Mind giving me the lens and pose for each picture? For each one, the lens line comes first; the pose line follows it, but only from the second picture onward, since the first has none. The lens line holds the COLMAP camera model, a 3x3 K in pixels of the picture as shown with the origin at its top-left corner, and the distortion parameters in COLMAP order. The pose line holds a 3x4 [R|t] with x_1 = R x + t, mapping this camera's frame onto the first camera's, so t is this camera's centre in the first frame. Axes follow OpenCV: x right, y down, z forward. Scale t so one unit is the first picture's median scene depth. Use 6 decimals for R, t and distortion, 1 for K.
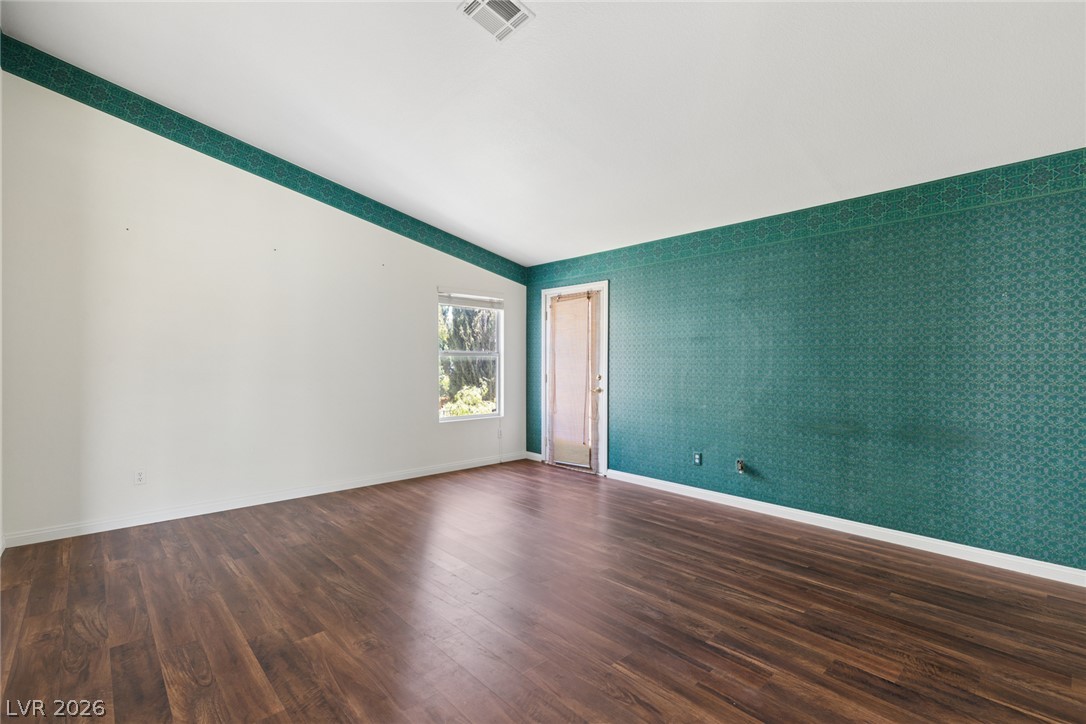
lens RADIAL K [[498.7, 0, 543.8], [0, 498.7, 362.5], [0, 0, 1]] dist [0.008056, -0.002277]
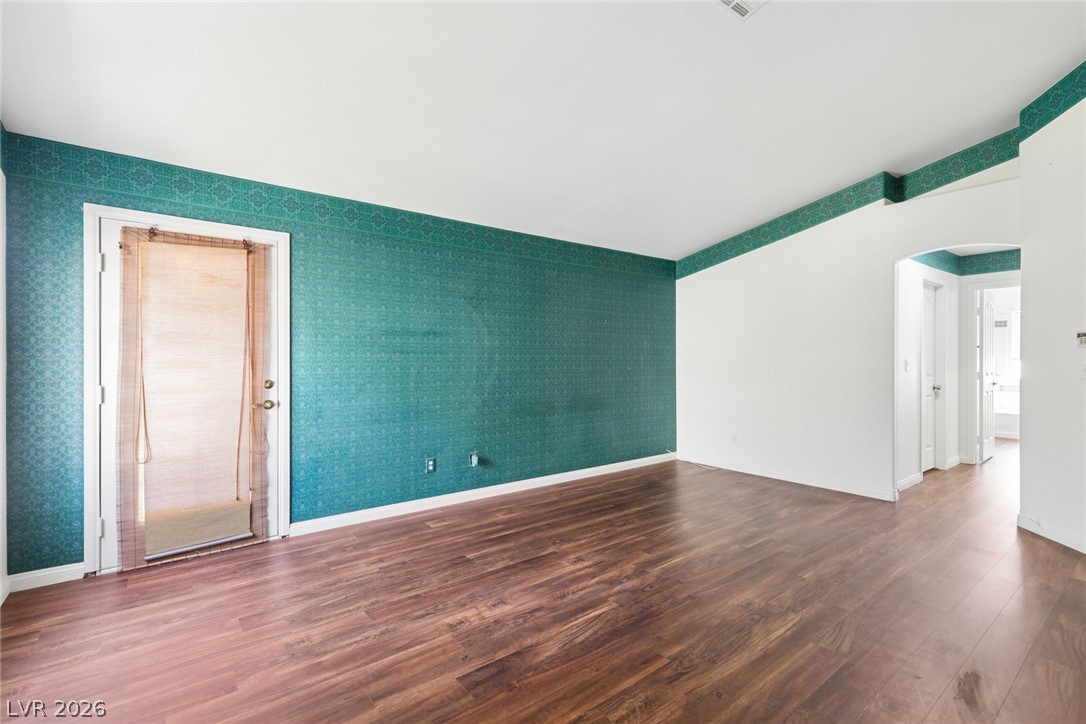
lens RADIAL K [[498.7, 0, 543.9], [0, 498.7, 357.5], [0, 0, 1]] dist [0.008056, -0.002277]
pose [[0.072626, -0.002744, 0.997355, -0.638542], [0.001888, 0.999995, 0.002614, -0.006173], [-0.997357, 0.001694, 0.072630, 0.797016]]
